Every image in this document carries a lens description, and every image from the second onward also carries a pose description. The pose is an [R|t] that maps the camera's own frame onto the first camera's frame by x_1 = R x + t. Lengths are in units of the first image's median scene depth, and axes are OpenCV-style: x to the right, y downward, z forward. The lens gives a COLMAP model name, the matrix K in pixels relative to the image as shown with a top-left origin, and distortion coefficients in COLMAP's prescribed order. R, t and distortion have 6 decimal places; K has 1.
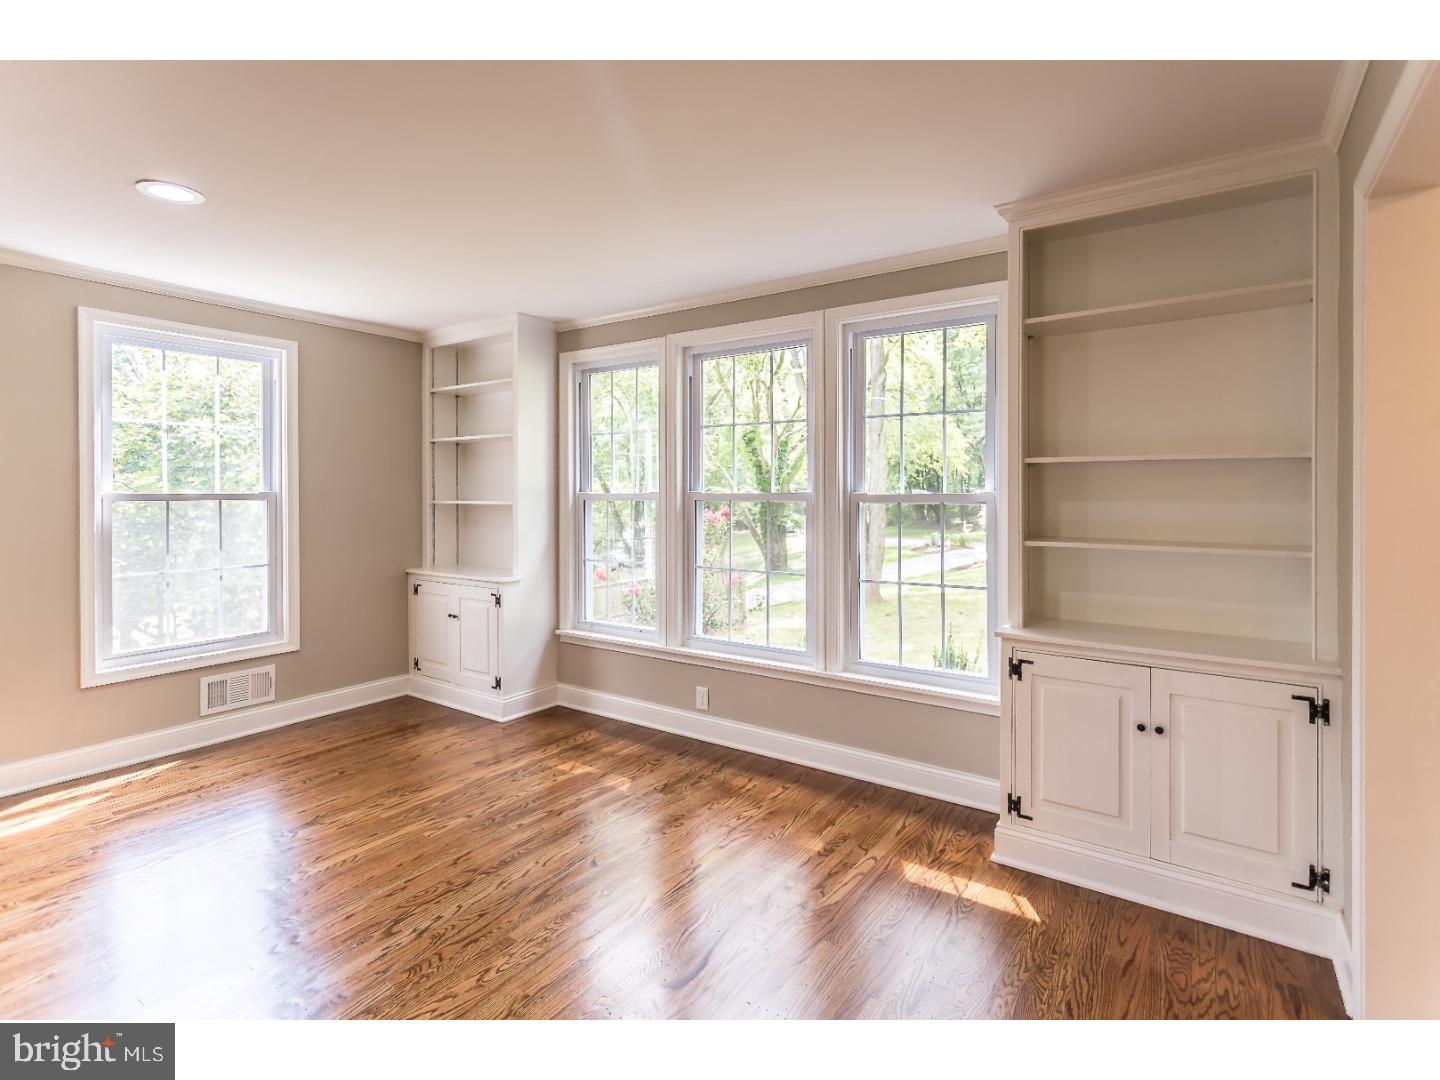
lens RADIAL K [[697.2, 0, 709.6], [0, 697.2, 542.4], [0, 0, 1]] dist [-0.000817, 0.000414]
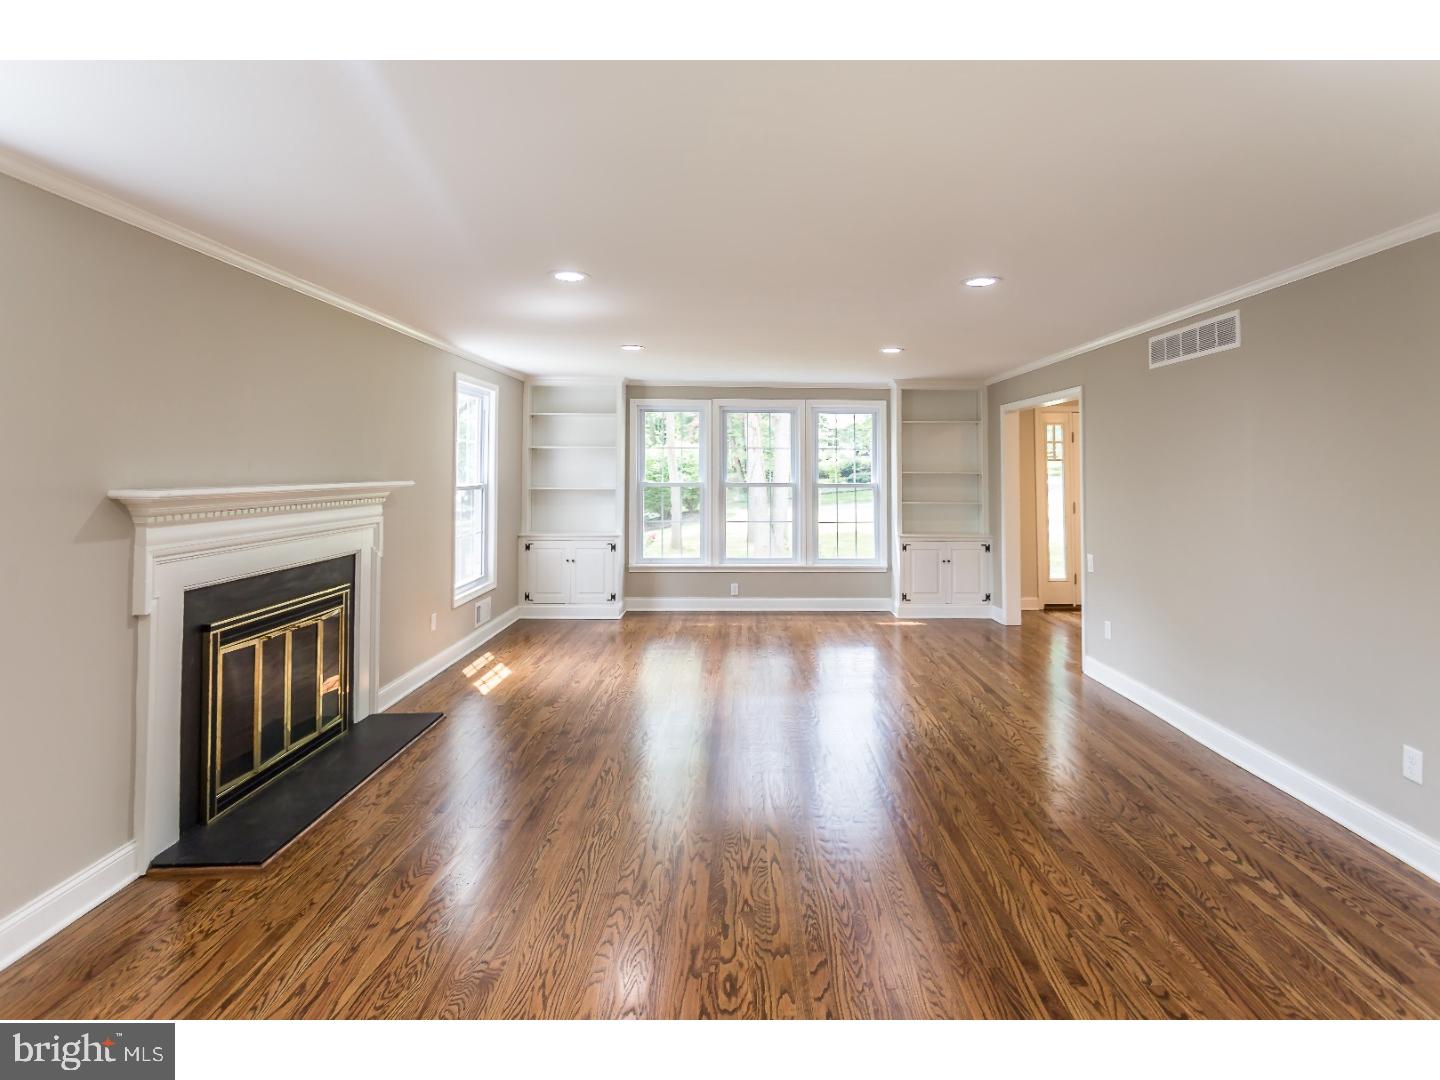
lens RADIAL K [[725.7, 0, 731.2], [0, 725.7, 535.8], [0, 0, 1]] dist [0.001338, 0.000688]
pose [[0.824635, -0.049502, 0.563494, -1.167458], [0.036357, 0.998742, 0.034532, 0.007315], [-0.564495, -0.007989, 0.825398, -0.660944]]
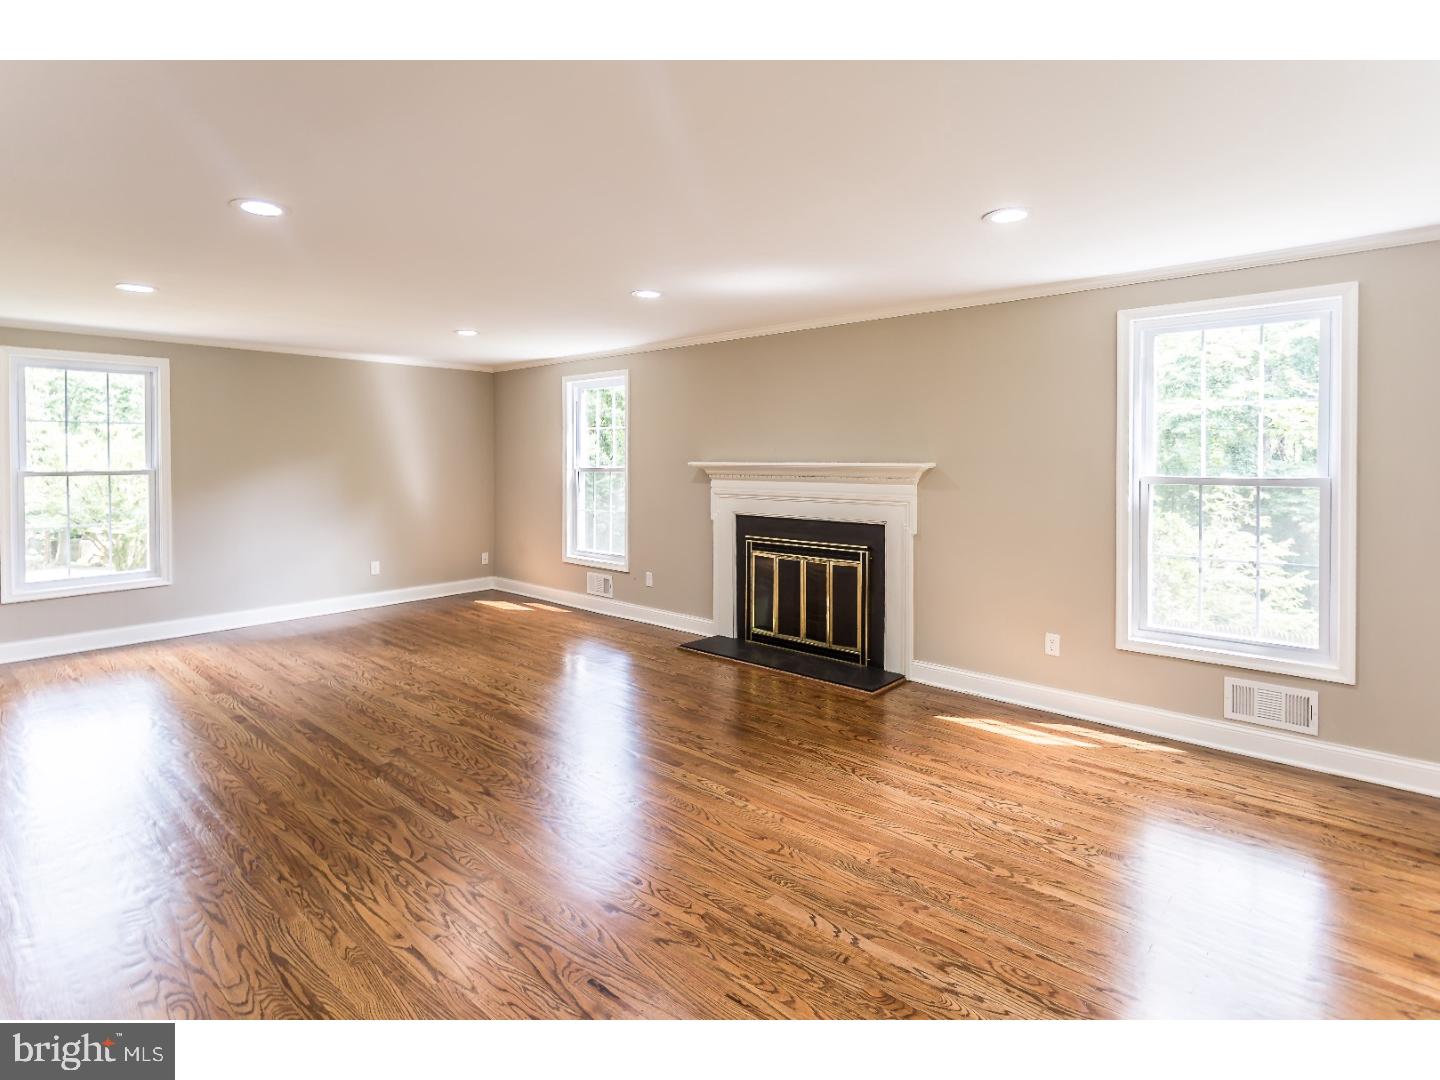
lens RADIAL K [[725.7, 0, 751.7], [0, 725.7, 498.2], [0, 0, 1]] dist [0.001338, 0.000688]
pose [[-0.086301, 0.050068, -0.995010, 0.270267], [-0.071338, 0.995862, 0.056298, -0.050365], [0.993712, 0.075841, -0.082372, 0.435081]]
